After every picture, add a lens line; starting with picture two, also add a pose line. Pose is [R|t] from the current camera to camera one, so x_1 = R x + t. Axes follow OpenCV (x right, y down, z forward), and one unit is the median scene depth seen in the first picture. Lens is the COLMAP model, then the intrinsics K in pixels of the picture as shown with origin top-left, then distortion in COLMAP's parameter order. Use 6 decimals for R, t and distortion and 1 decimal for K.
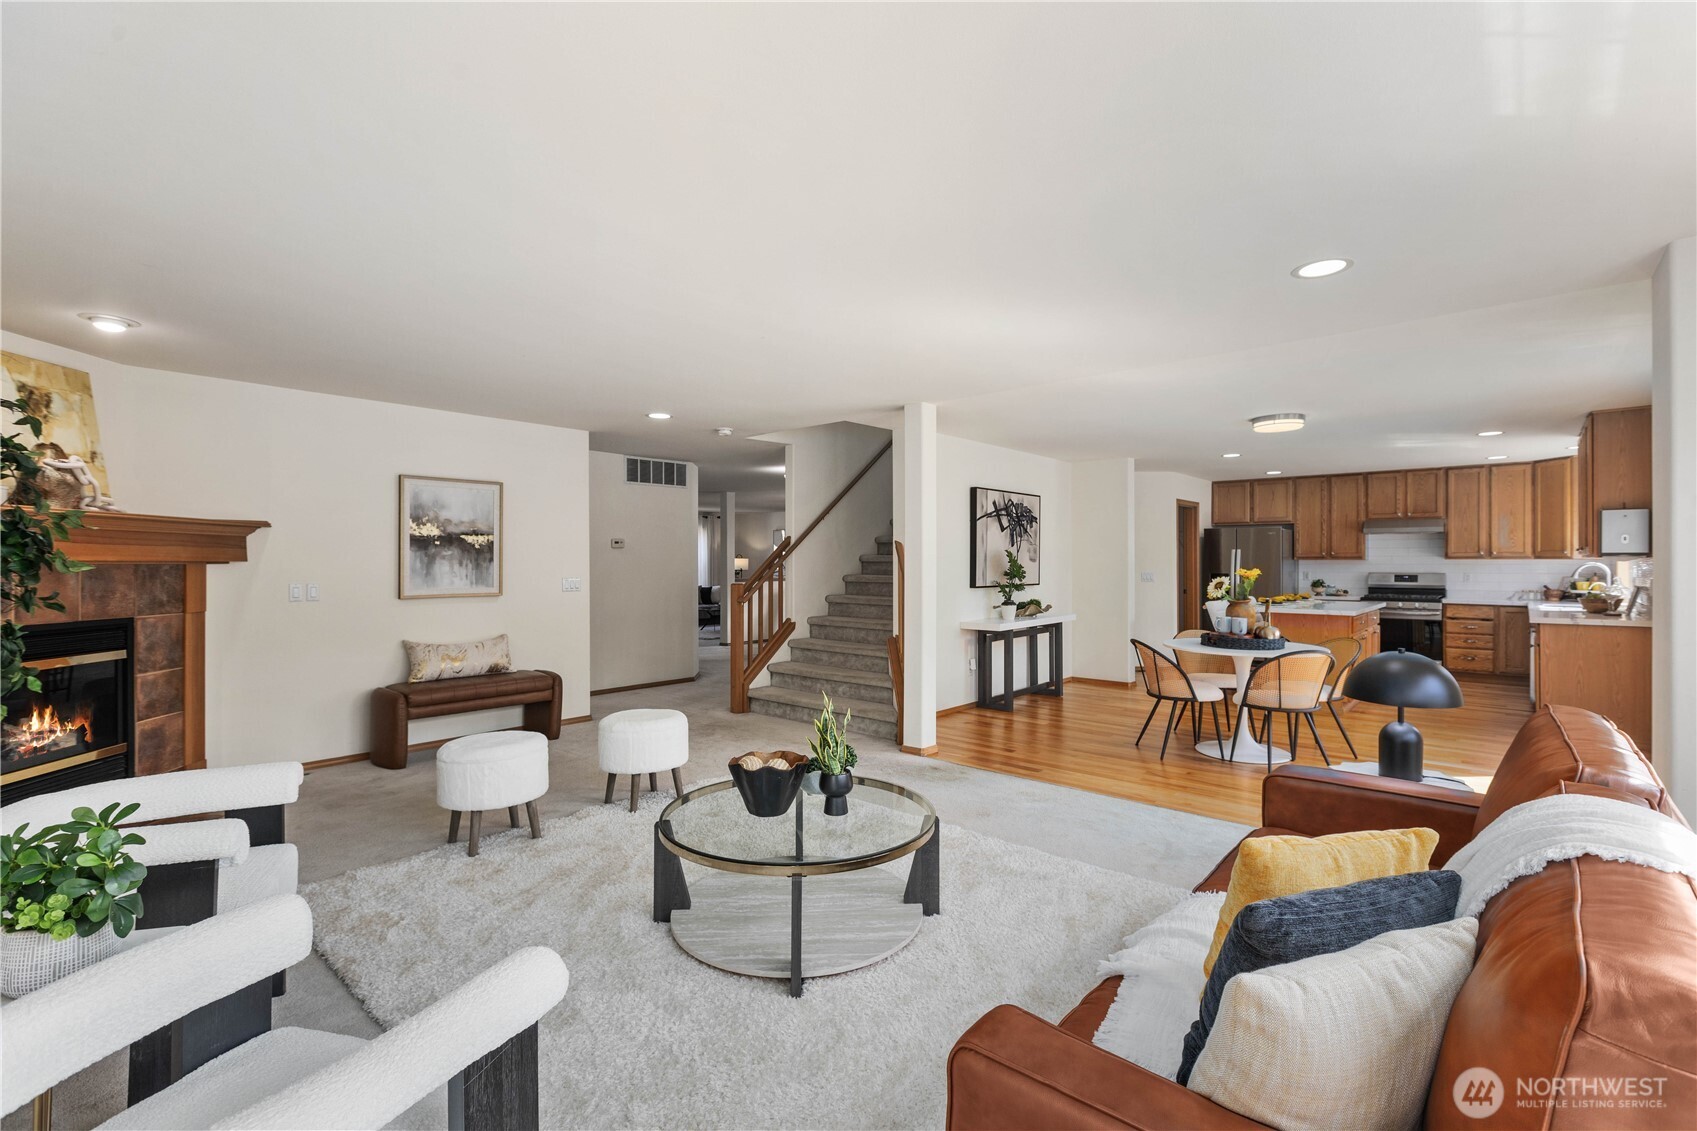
lens RADIAL K [[754.0, 0, 846.1], [0, 754.0, 562.1], [0, 0, 1]] dist [0.001113, -0.000359]
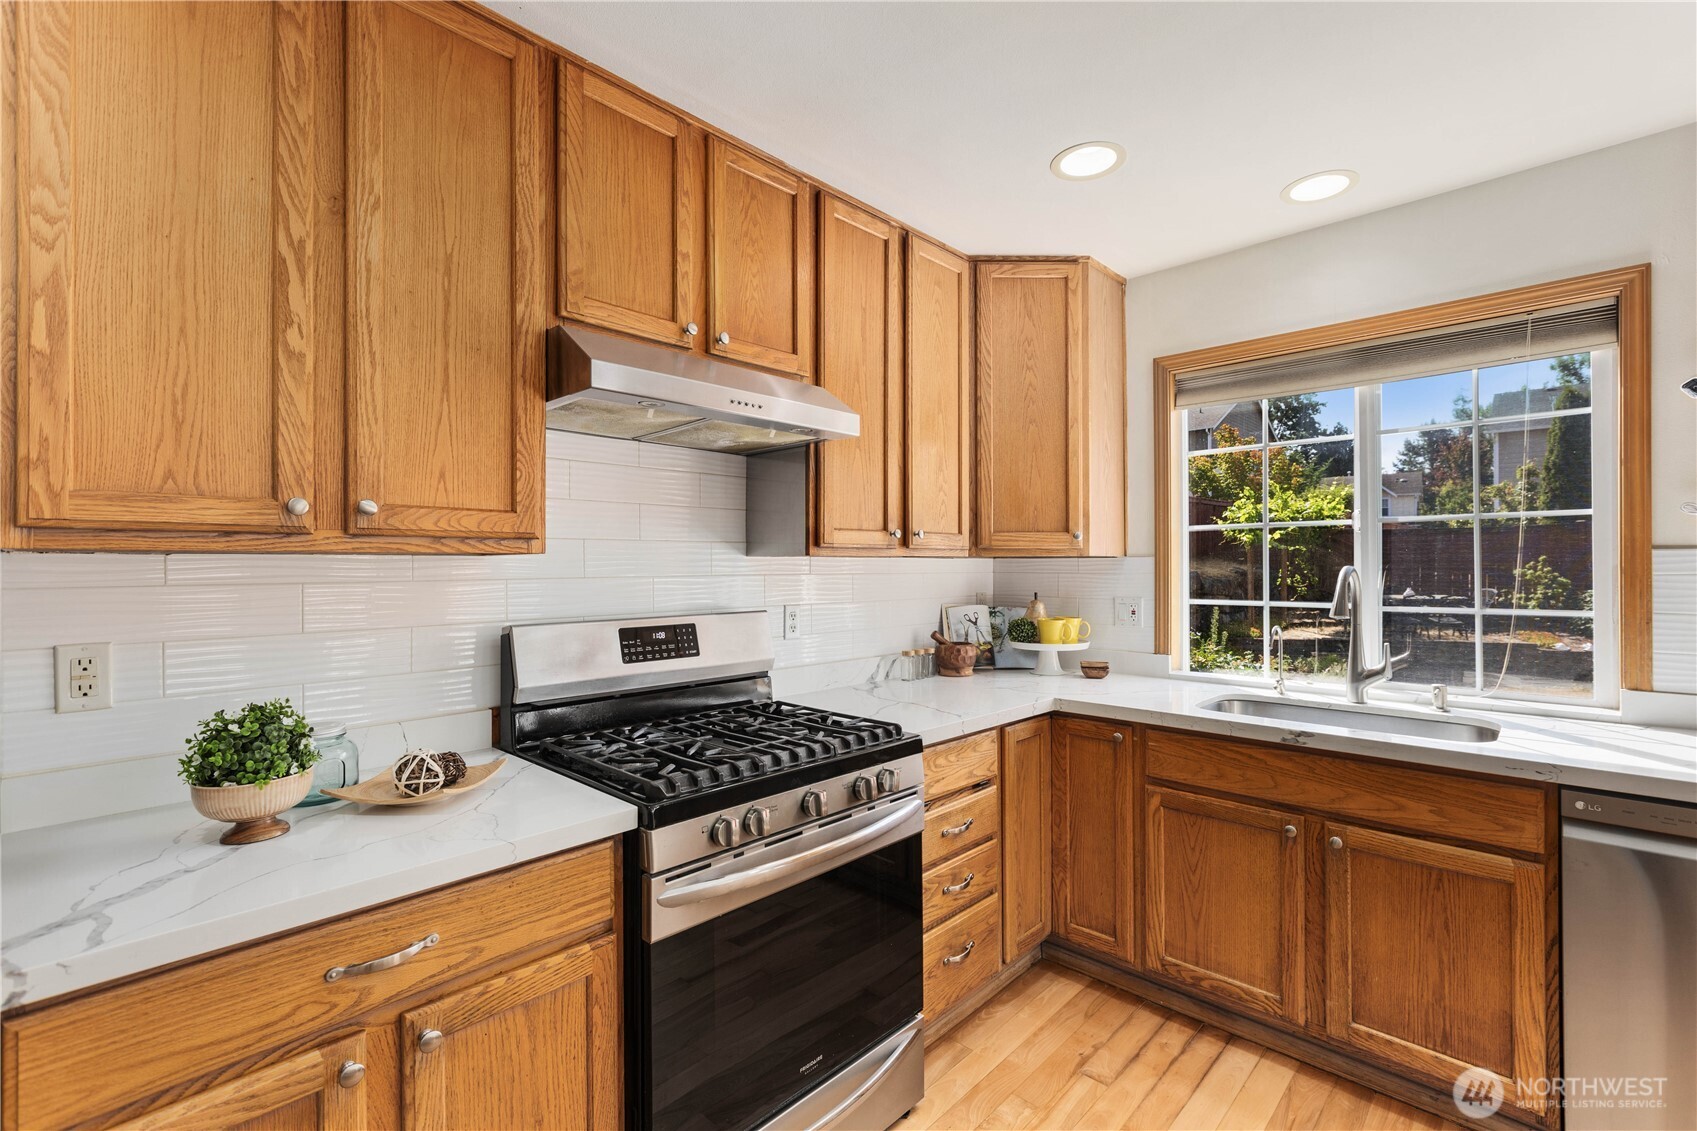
lens RADIAL K [[754.0, 0, 846.1], [0, 754.0, 562.1], [0, 0, 1]] dist [0.001113, -0.000359]
pose [[0.027750, 0.004870, 0.999603, 0.536049], [0.002873, 0.999984, -0.004951, -0.000124], [-0.999611, 0.003009, 0.027736, 0.956612]]
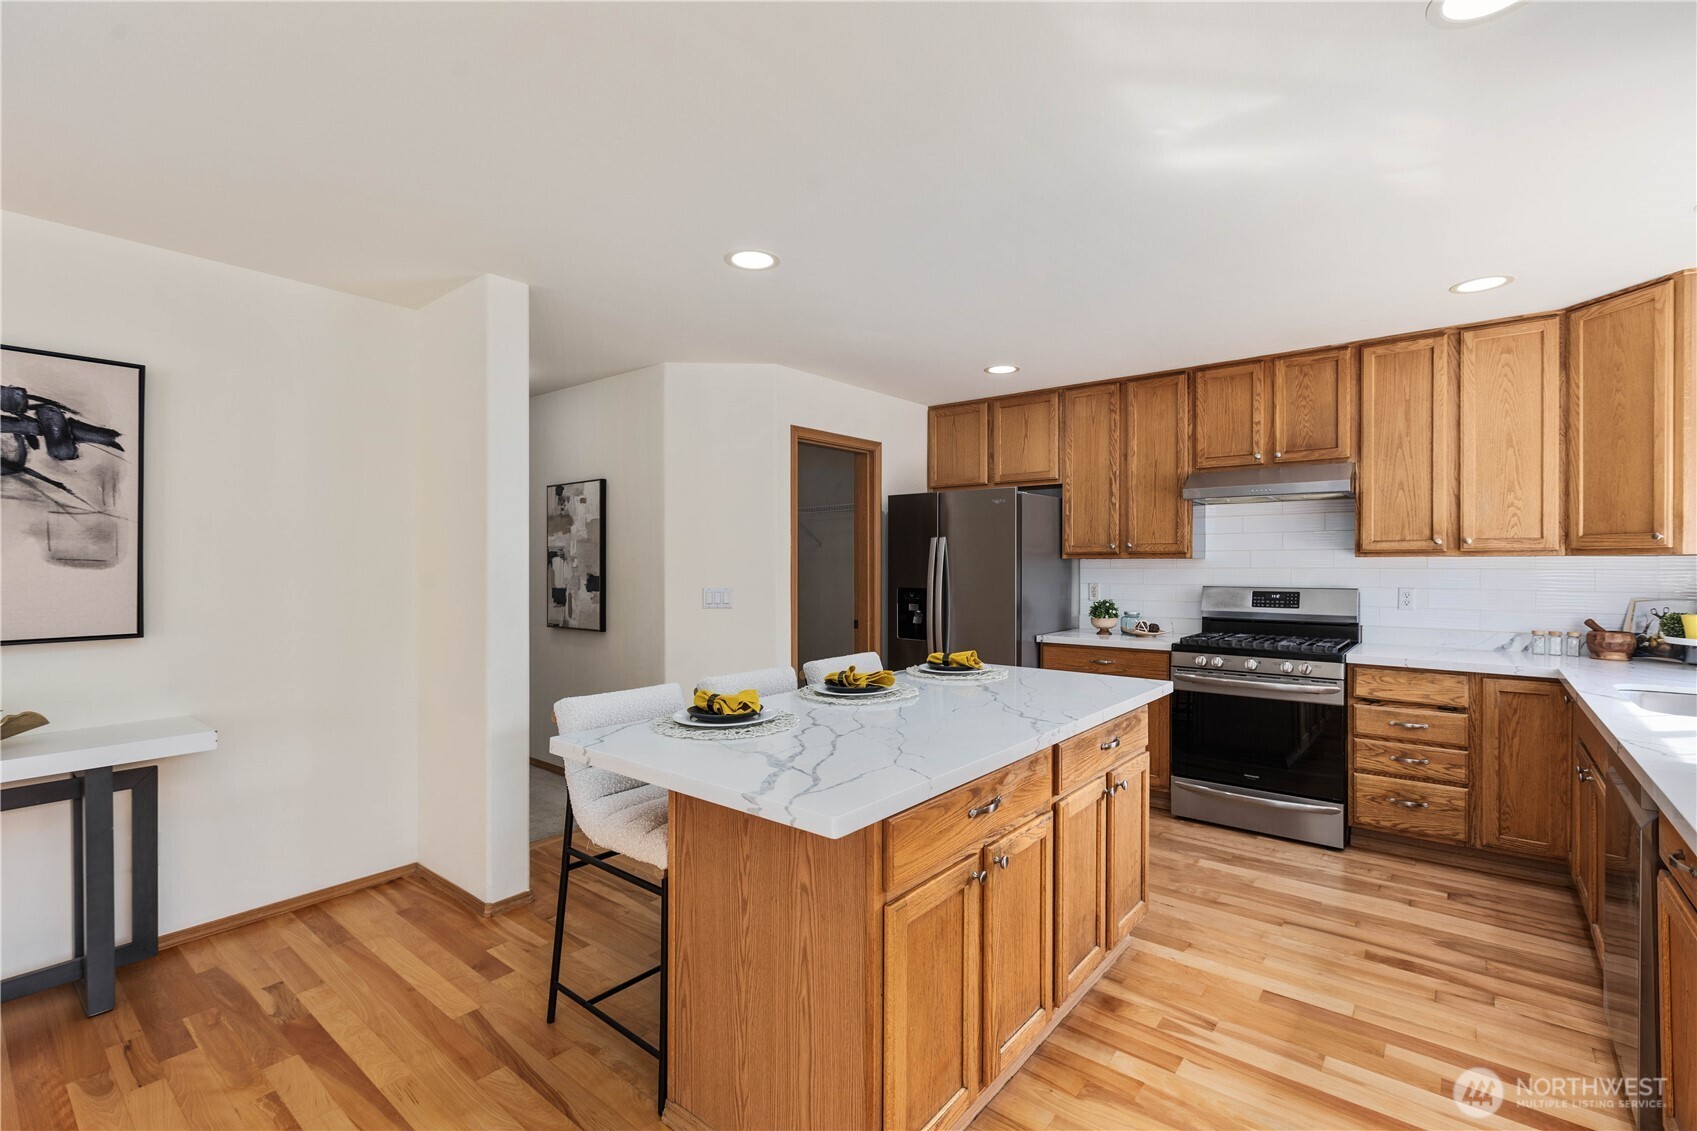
lens RADIAL K [[754.0, 0, 846.1], [0, 754.0, 562.1], [0, 0, 1]] dist [0.001113, -0.000359]
pose [[0.999440, -0.001897, 0.033396, 0.477362], [0.001897, 0.999998, 0.000028, -0.001245], [-0.033396, 0.000035, 0.999442, 0.565933]]
